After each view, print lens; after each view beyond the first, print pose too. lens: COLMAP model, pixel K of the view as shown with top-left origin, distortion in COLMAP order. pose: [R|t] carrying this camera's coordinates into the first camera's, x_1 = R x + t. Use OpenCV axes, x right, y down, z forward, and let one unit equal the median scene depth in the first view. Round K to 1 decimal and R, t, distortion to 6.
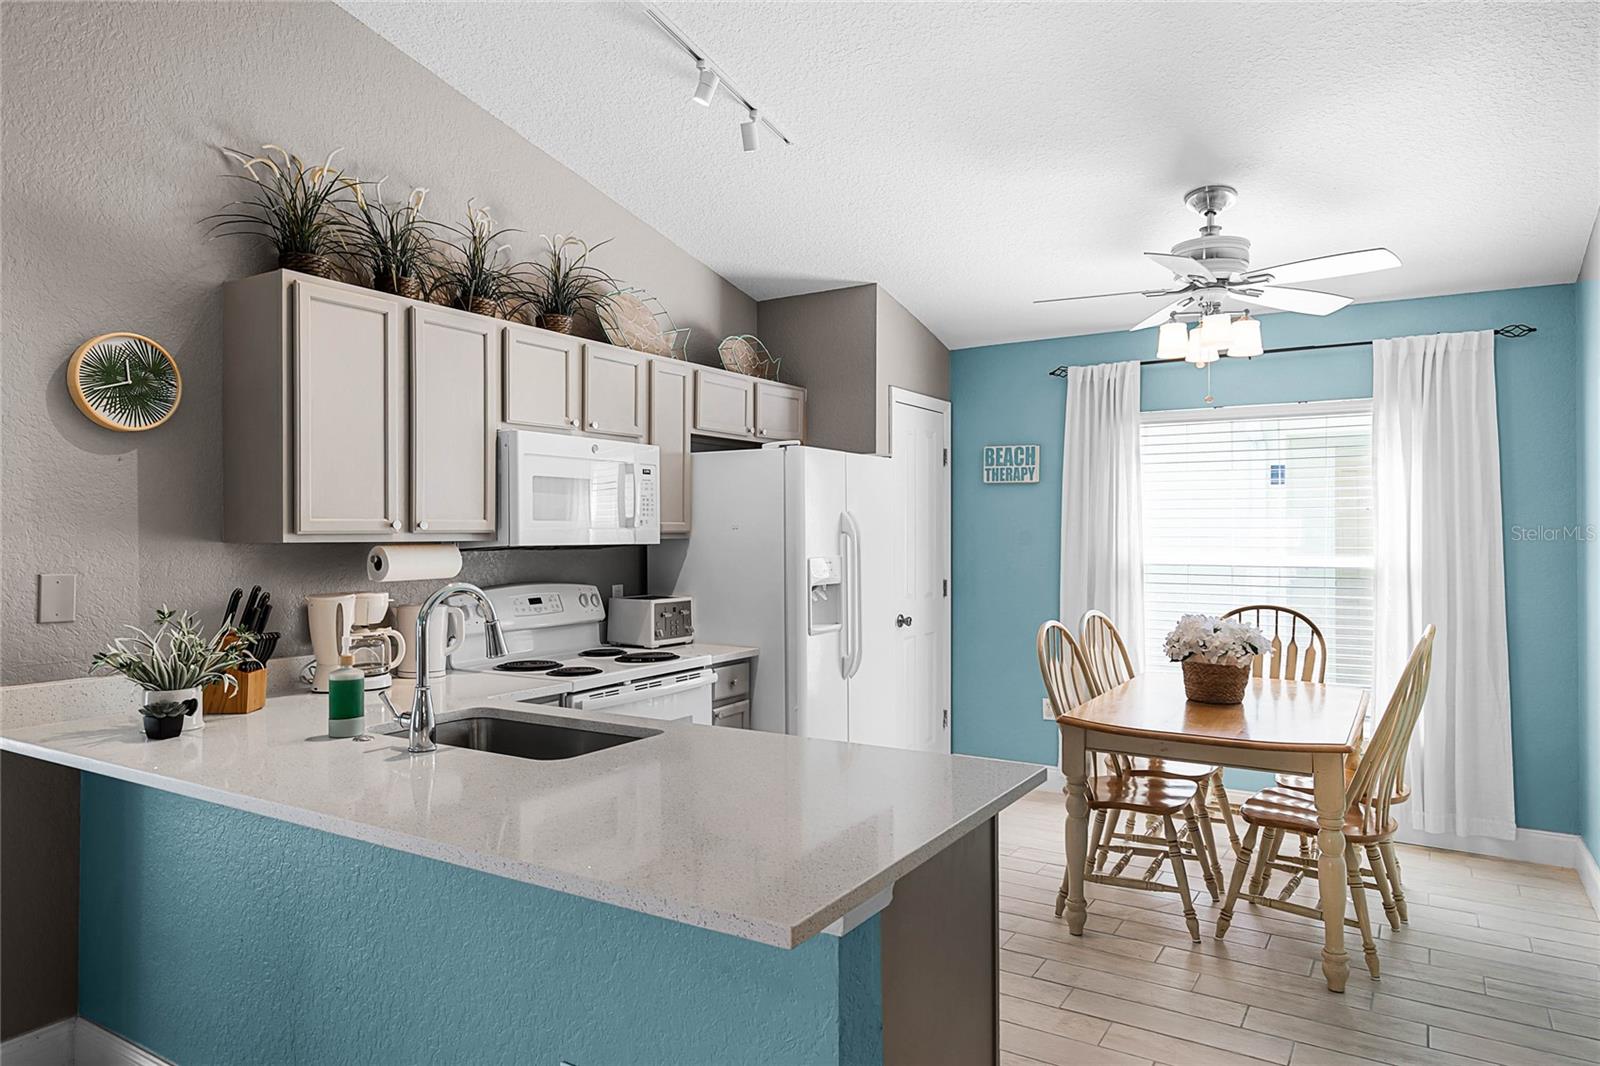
lens RADIAL K [[1005.3, 0, 800.1], [0, 1005.3, 534.4], [0, 0, 1]] dist [-0.000325, 0.000788]
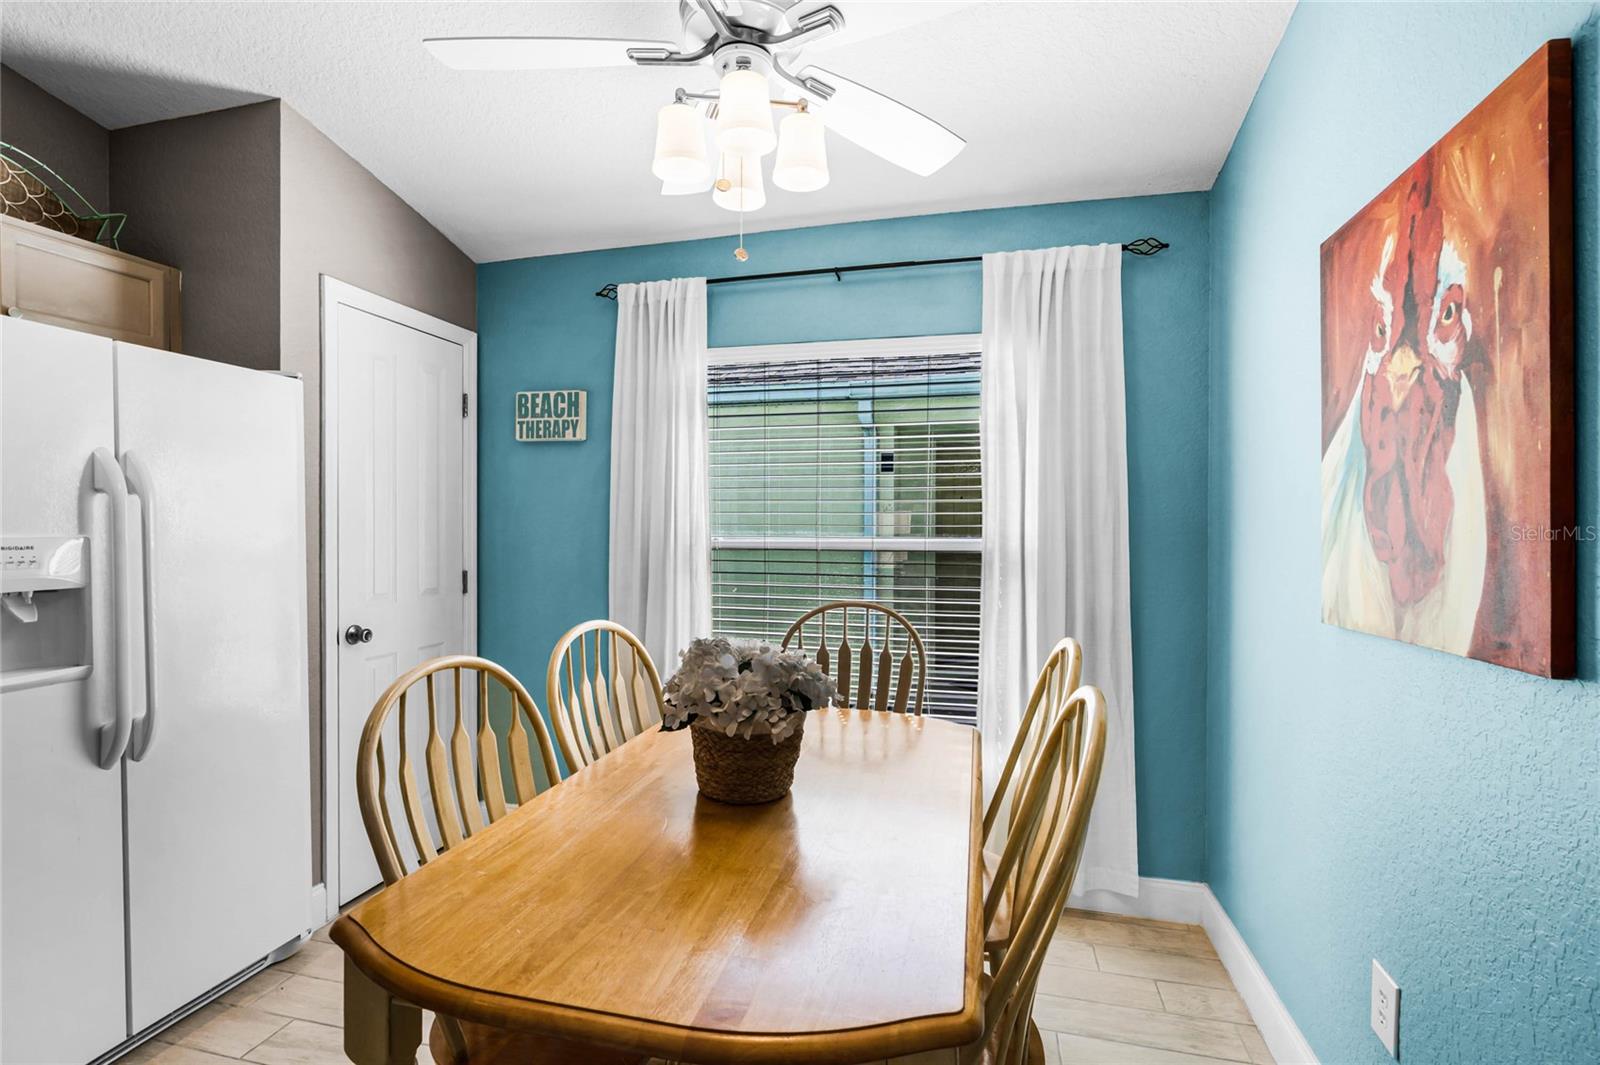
lens RADIAL K [[730.8, 0, 812.0], [0, 730.8, 536.0], [0, 0, 1]] dist [-0.005059, 0.001541]
pose [[0.948475, 0.001349, 0.316848, 0.240513], [-0.004802, 0.999937, 0.010115, 0.014328], [-0.316815, -0.011115, 0.948422, 0.454770]]
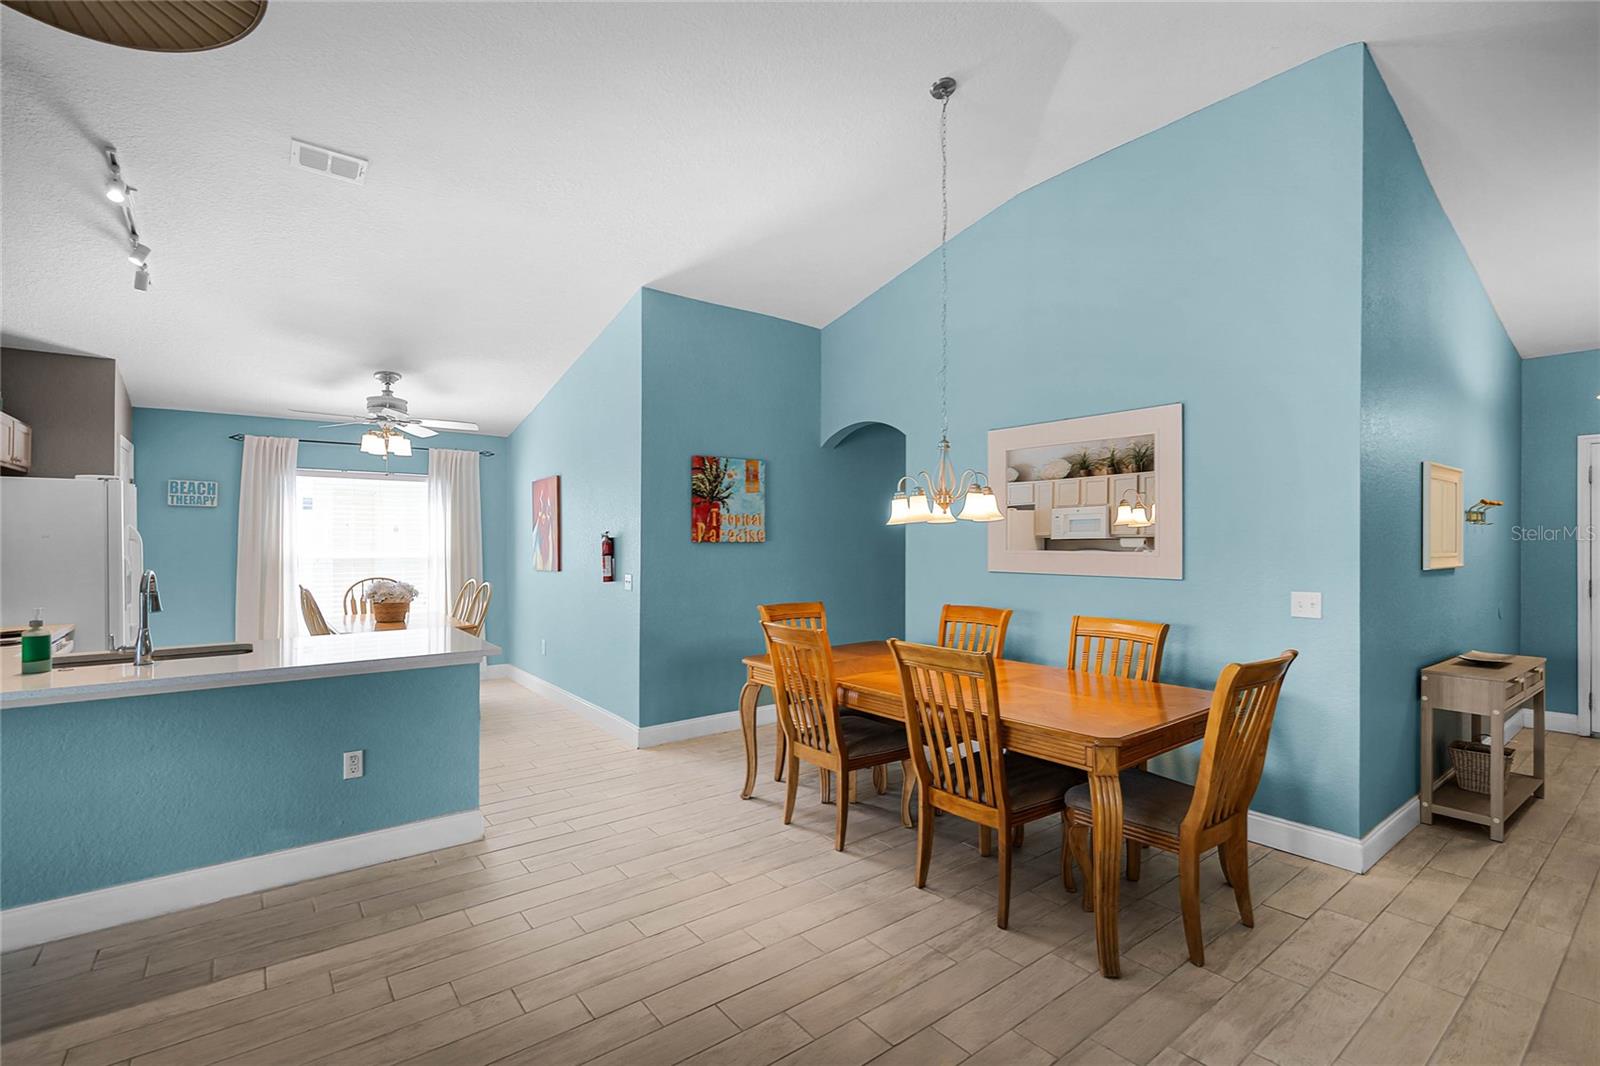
lens RADIAL K [[730.8, 0, 803.5], [0, 730.8, 537.9], [0, 0, 1]] dist [-0.005059, 0.001541]
pose [[0.343846, 0.002346, 0.939023, -0.530322], [-0.000912, 0.999997, -0.002165, -0.002727], [-0.939025, -0.000112, 0.343848, -0.233007]]
